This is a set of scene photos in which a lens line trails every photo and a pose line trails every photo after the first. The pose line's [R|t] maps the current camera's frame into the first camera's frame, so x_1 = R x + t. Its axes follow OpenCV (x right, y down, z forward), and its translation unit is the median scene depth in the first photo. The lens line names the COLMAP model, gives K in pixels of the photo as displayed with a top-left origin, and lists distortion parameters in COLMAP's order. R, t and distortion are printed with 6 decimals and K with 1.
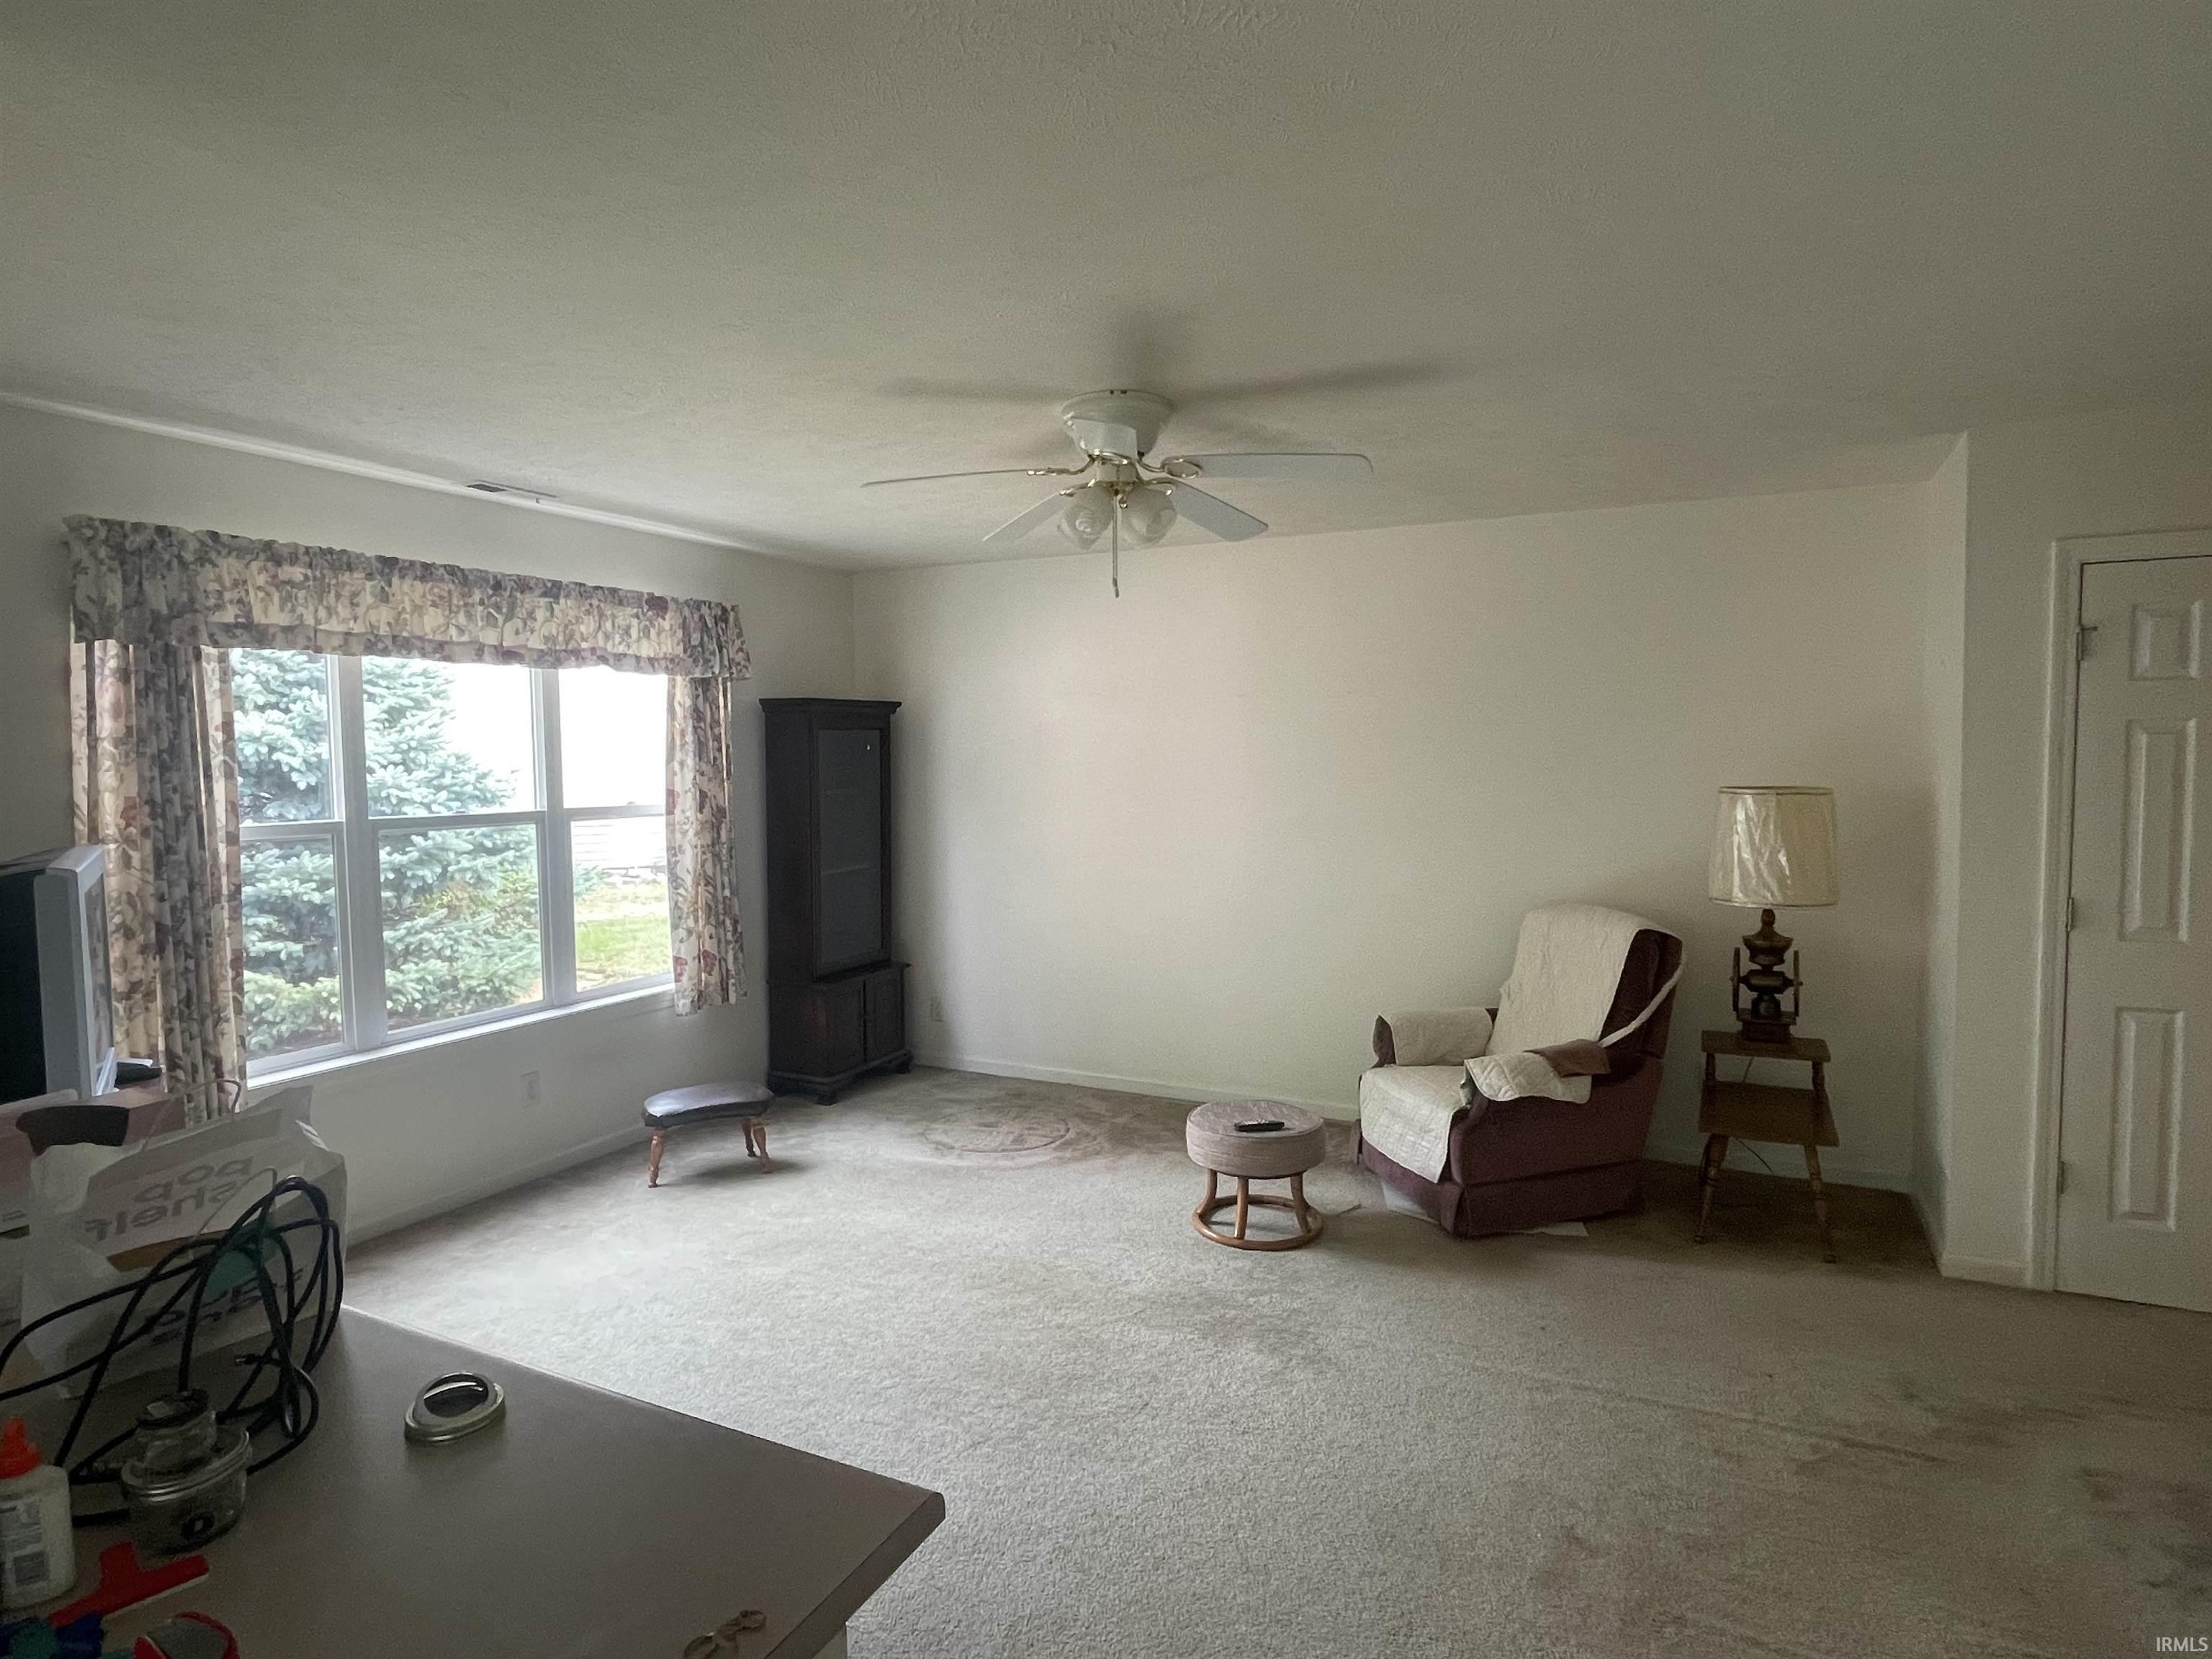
lens RADIAL K [[1230.8, 0, 1094.6], [0, 1230.8, 827.3], [0, 0, 1]] dist [0.001960, 0.000767]
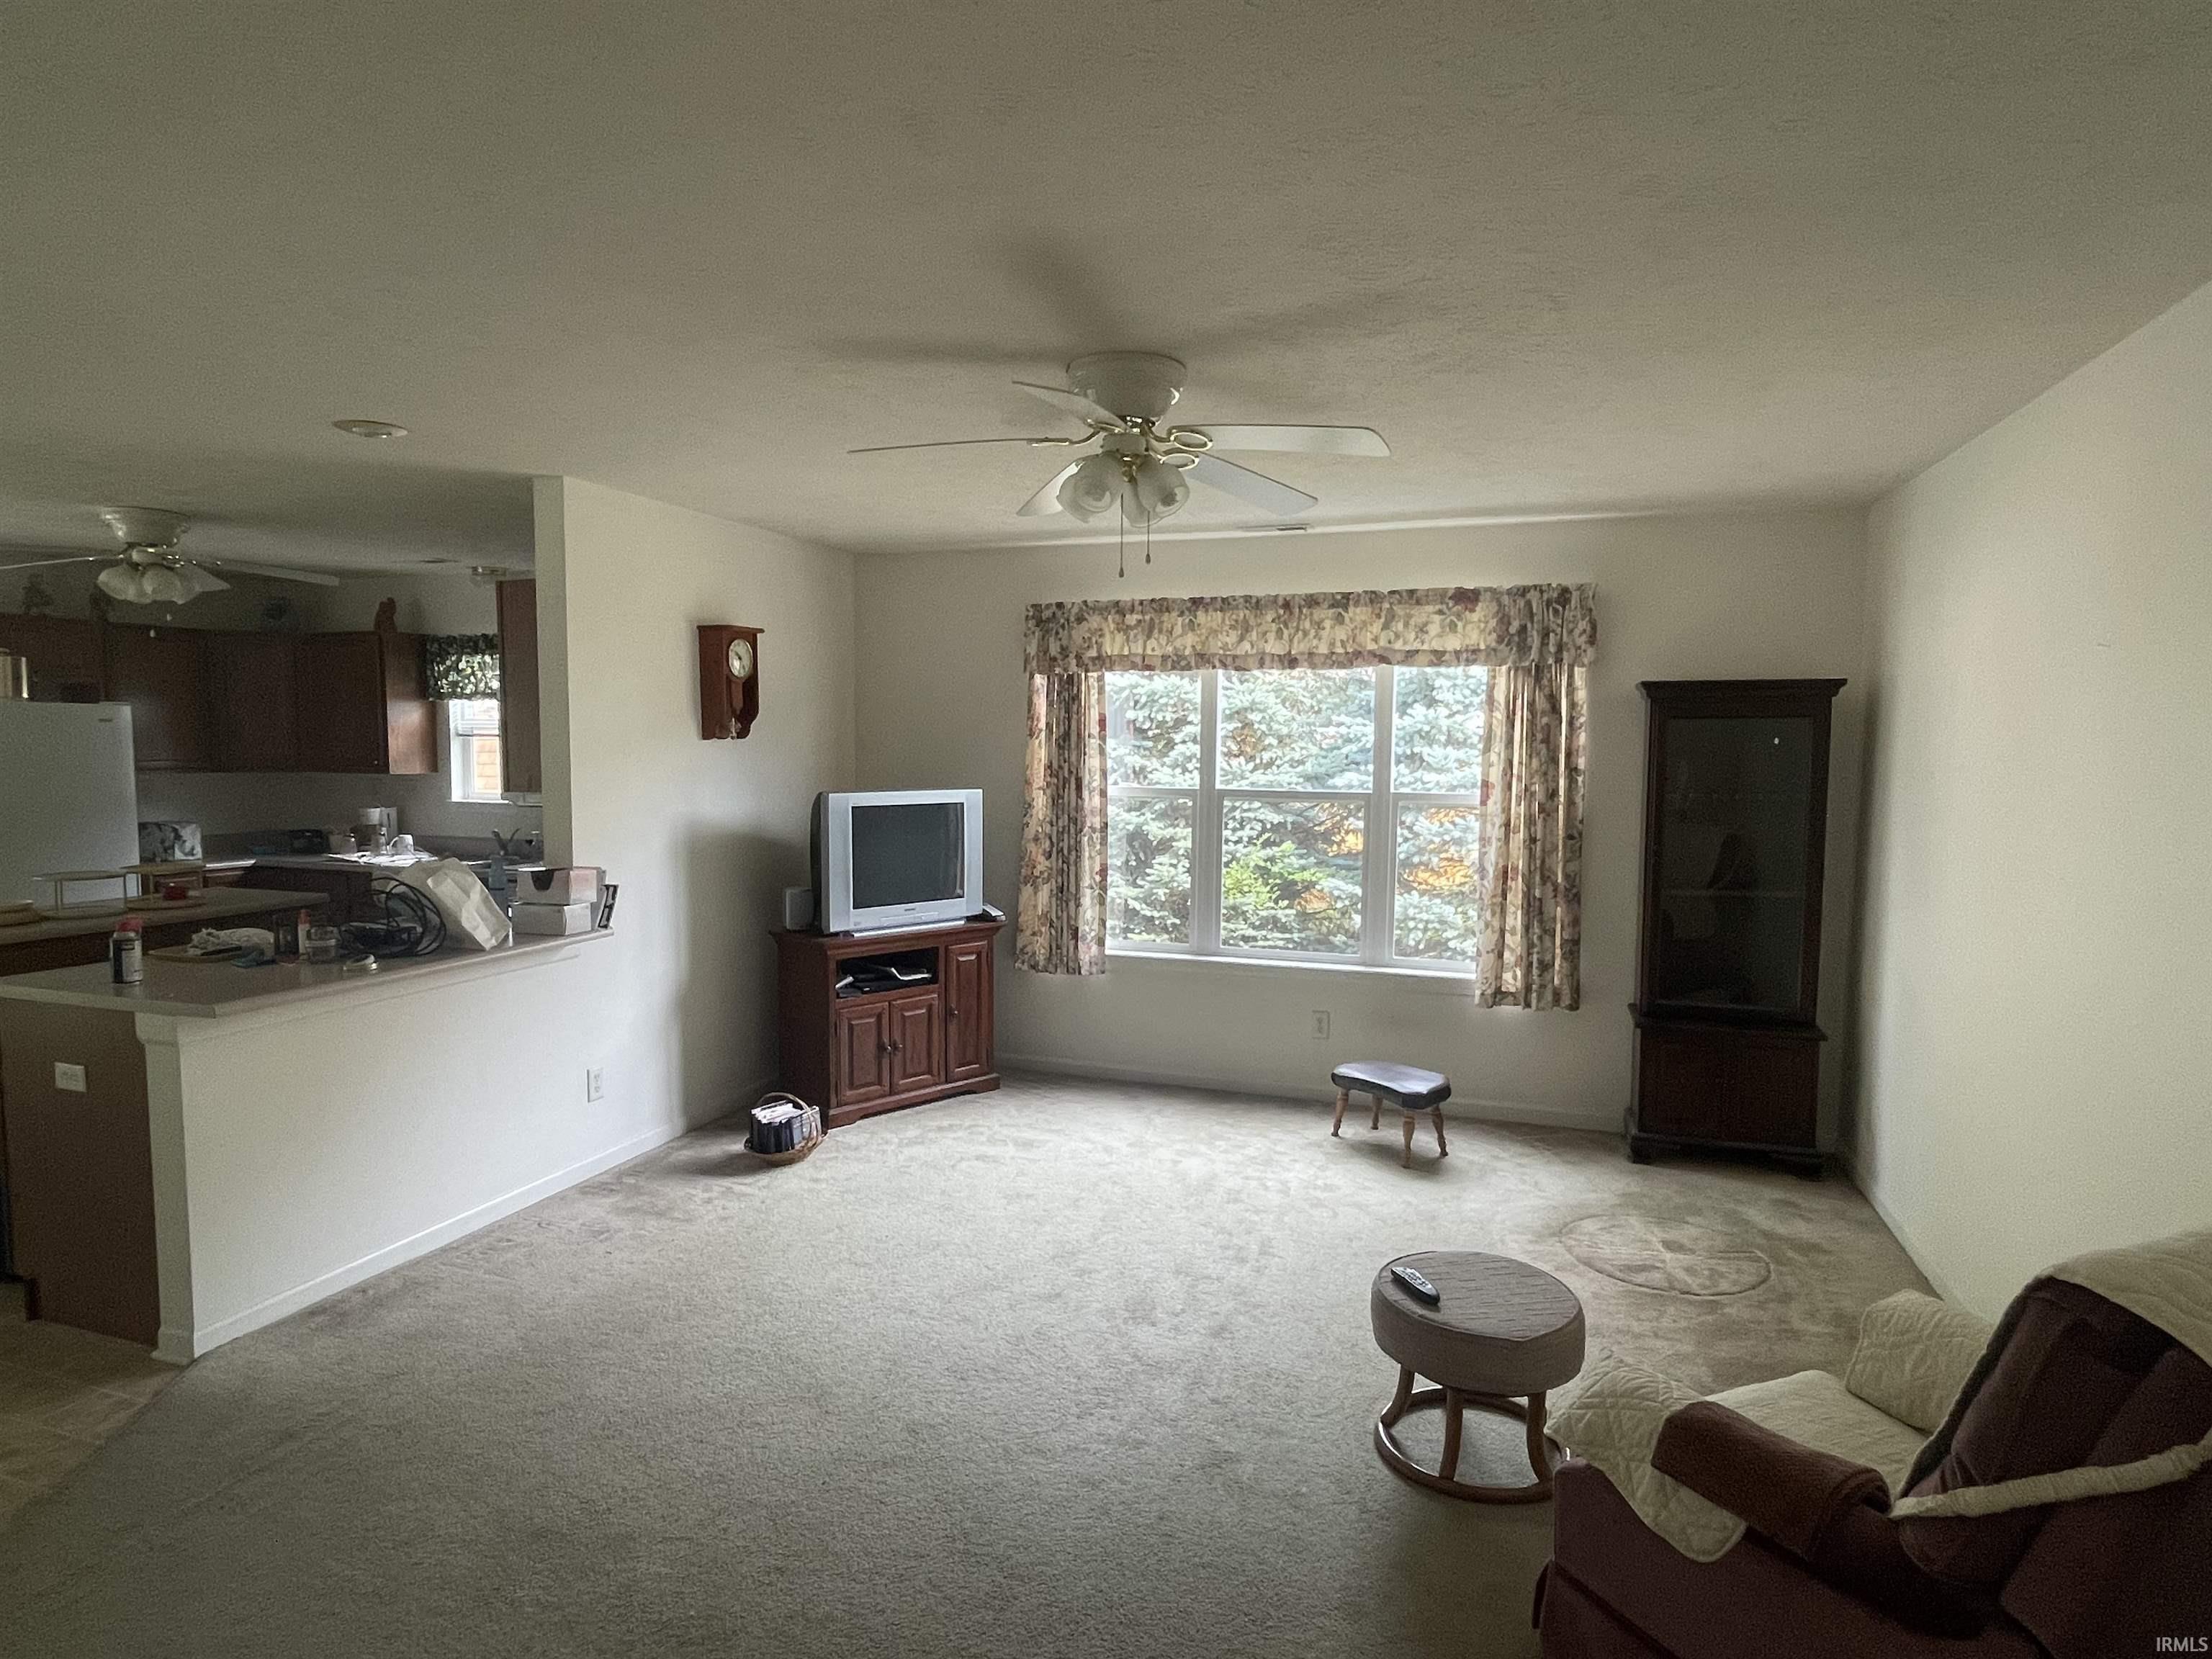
lens RADIAL K [[1230.8, 0, 1094.6], [0, 1230.8, 827.3], [0, 0, 1]] dist [0.001960, 0.000767]
pose [[0.131623, 0.079246, -0.988127, 0.768963], [-0.070800, 0.995005, 0.070367, -0.051740], [0.988768, 0.060697, 0.136576, 0.698438]]
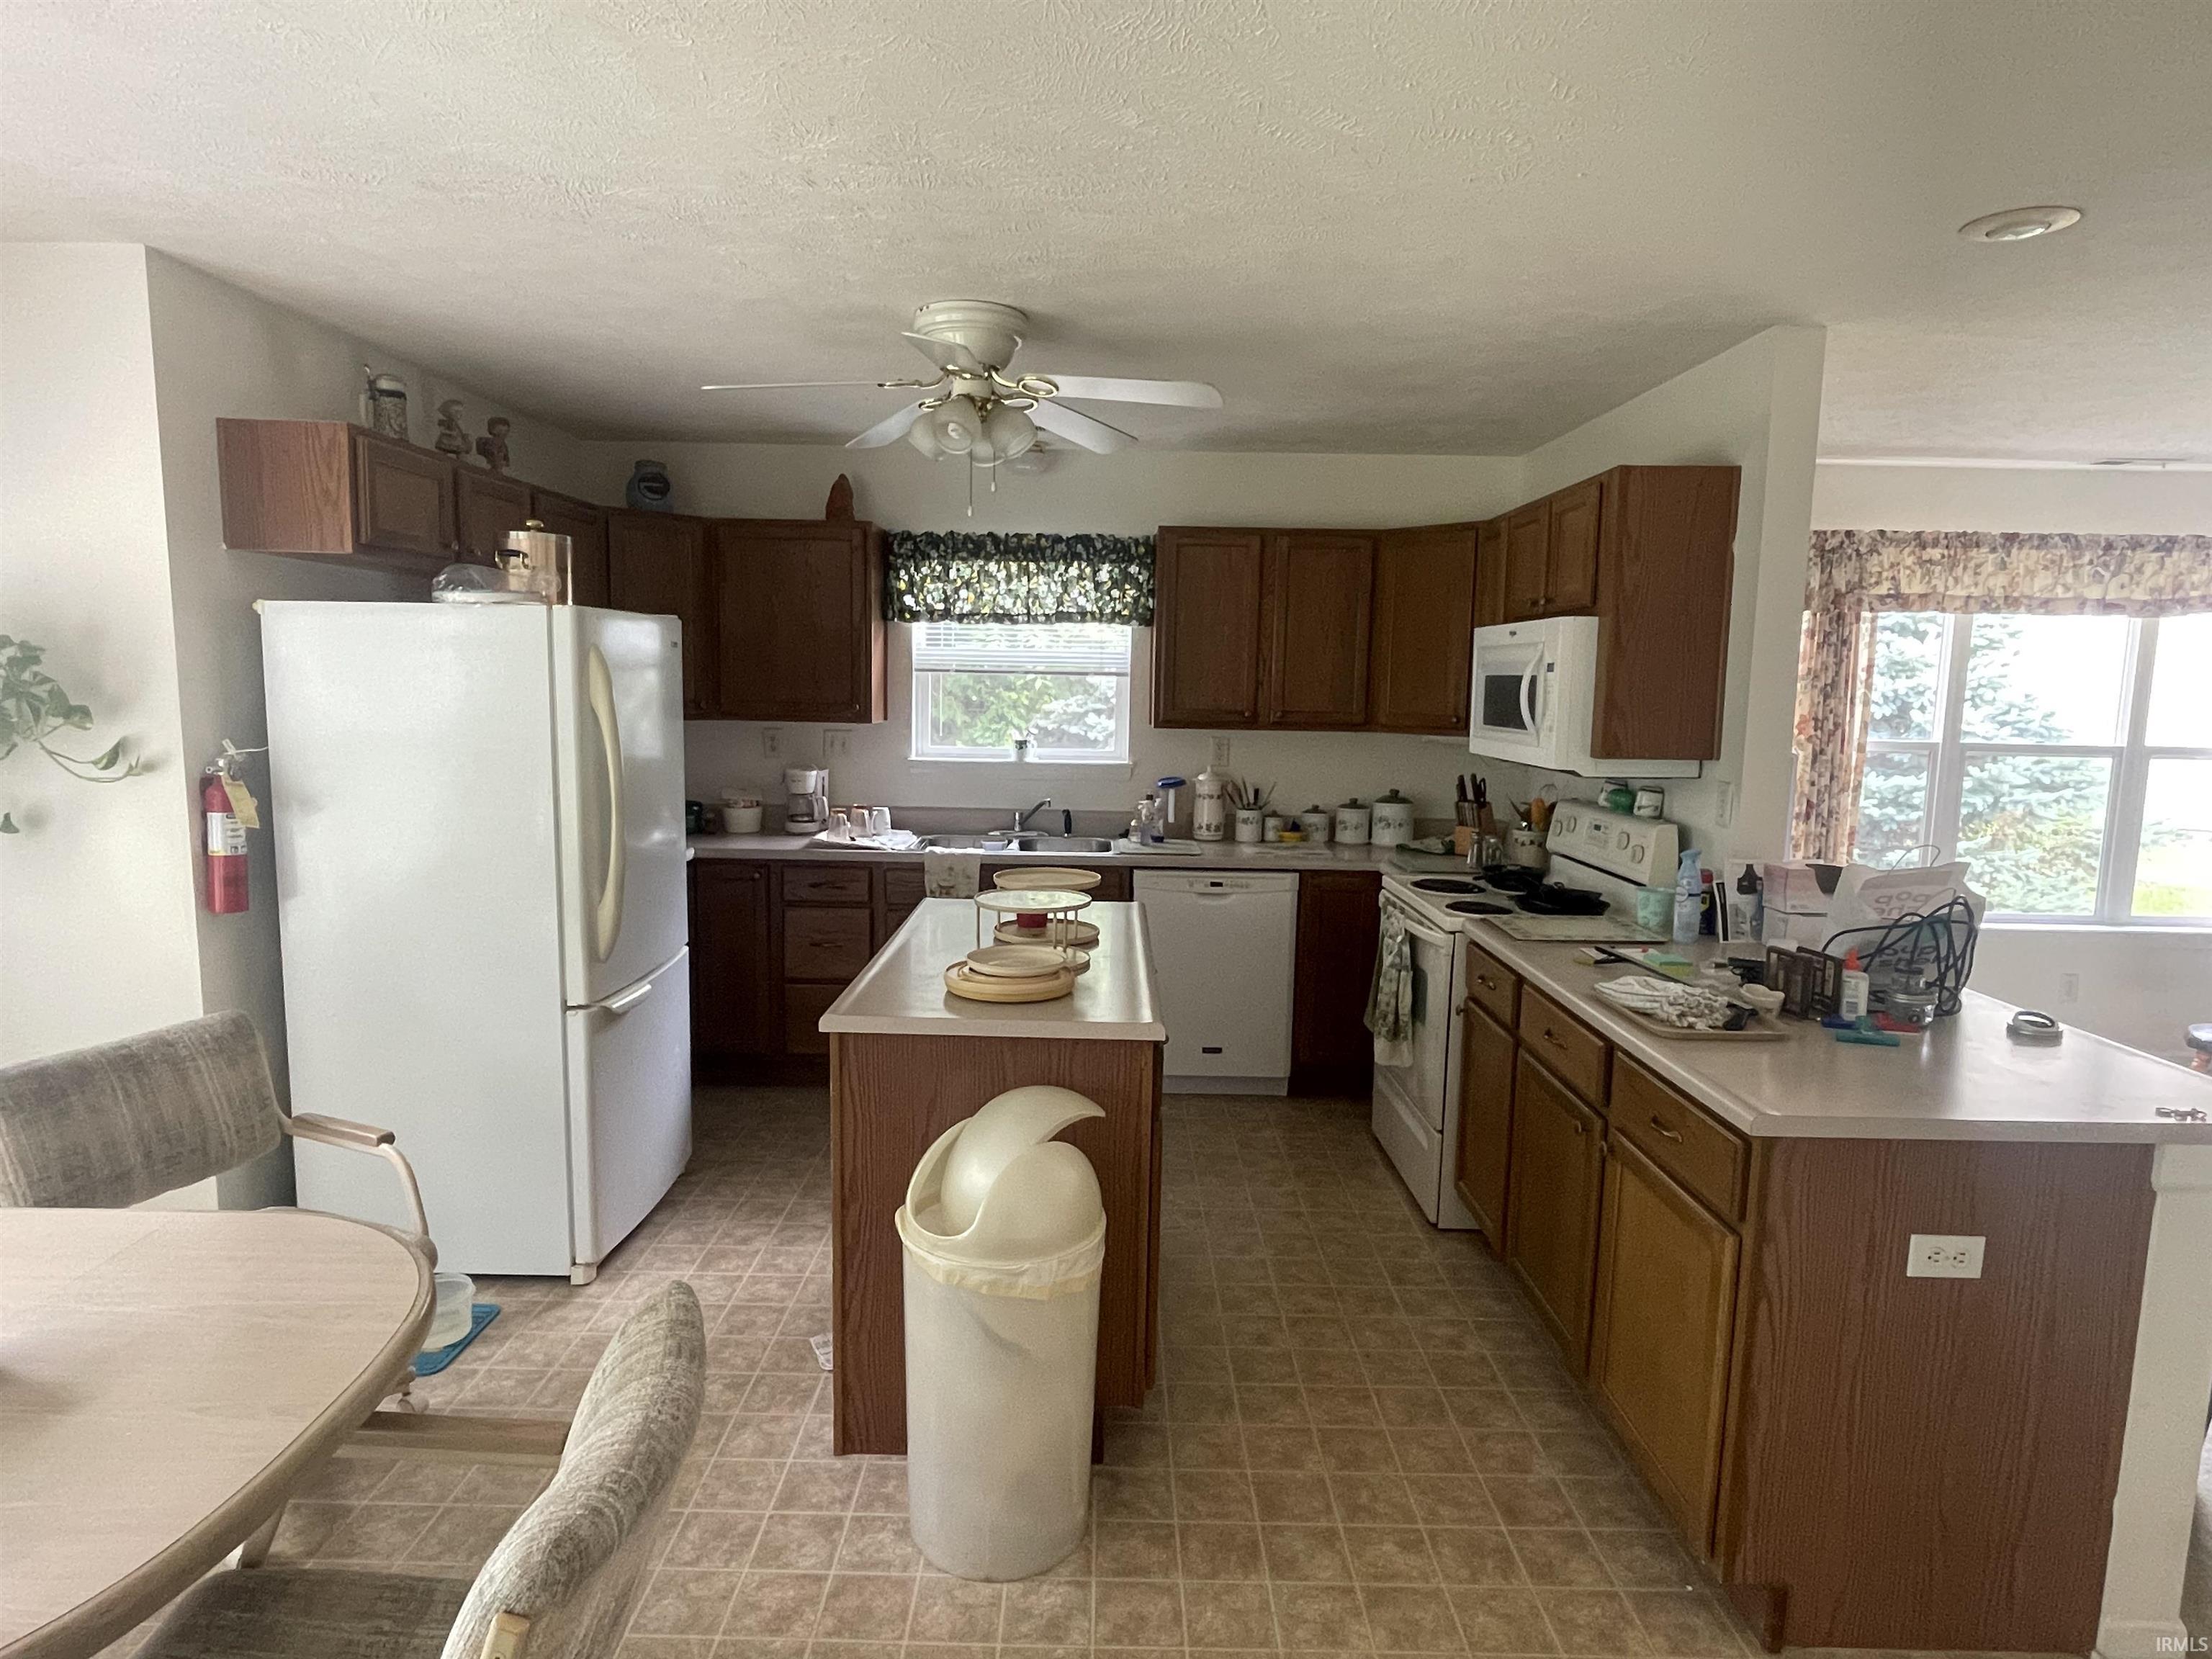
lens RADIAL K [[1230.8, 0, 1094.6], [0, 1230.8, 827.3], [0, 0, 1]] dist [0.001960, 0.000767]
pose [[0.445611, 0.126785, -0.886203, 0.154523], [-0.079735, 0.991607, 0.101771, 0.023084], [0.891669, 0.025312, 0.451981, -0.377411]]
